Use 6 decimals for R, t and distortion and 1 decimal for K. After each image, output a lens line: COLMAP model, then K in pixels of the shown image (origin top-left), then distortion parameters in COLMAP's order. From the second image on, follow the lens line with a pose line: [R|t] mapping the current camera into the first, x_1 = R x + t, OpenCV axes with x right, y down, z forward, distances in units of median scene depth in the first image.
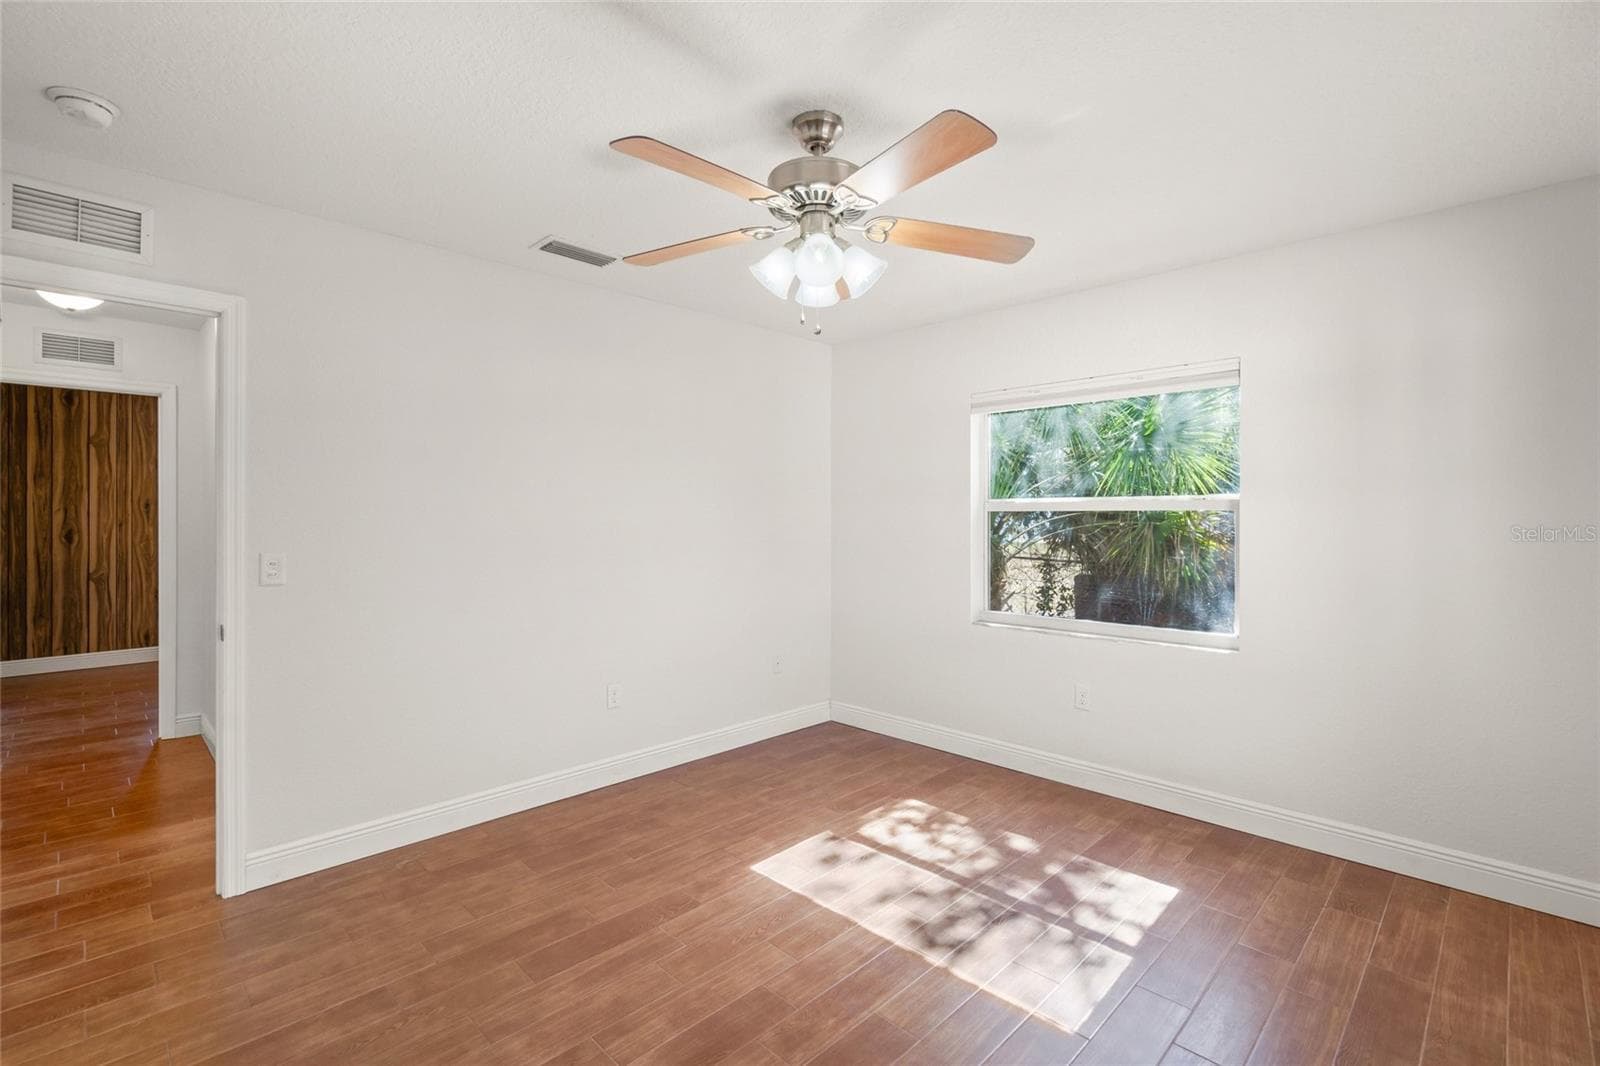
lens RADIAL K [[737.2, 0, 808.9], [0, 737.2, 535.6], [0, 0, 1]] dist [-0.011951, 0.000088]
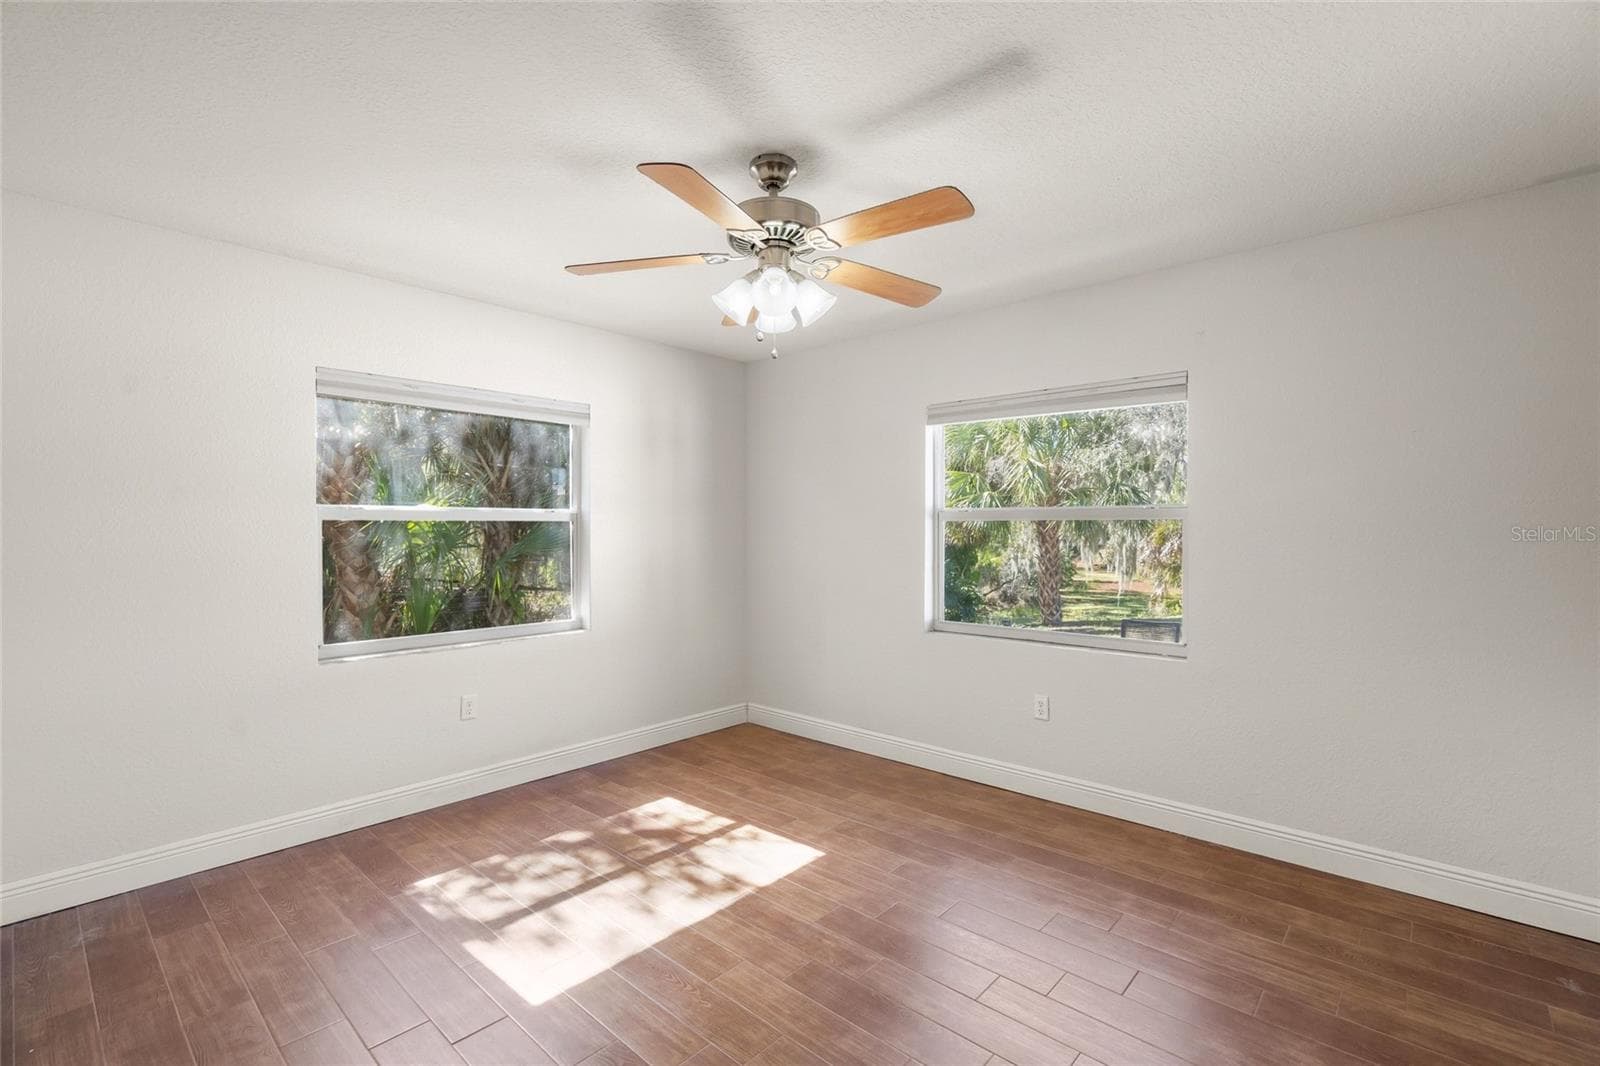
lens RADIAL K [[737.2, 0, 791.7], [0, 737.2, 534.1], [0, 0, 1]] dist [-0.011951, 0.000088]
pose [[-0.065613, -0.010052, 0.997795, -0.803936], [0.023648, 0.999653, 0.011626, -0.020241], [-0.997565, 0.024358, -0.065352, 0.766513]]
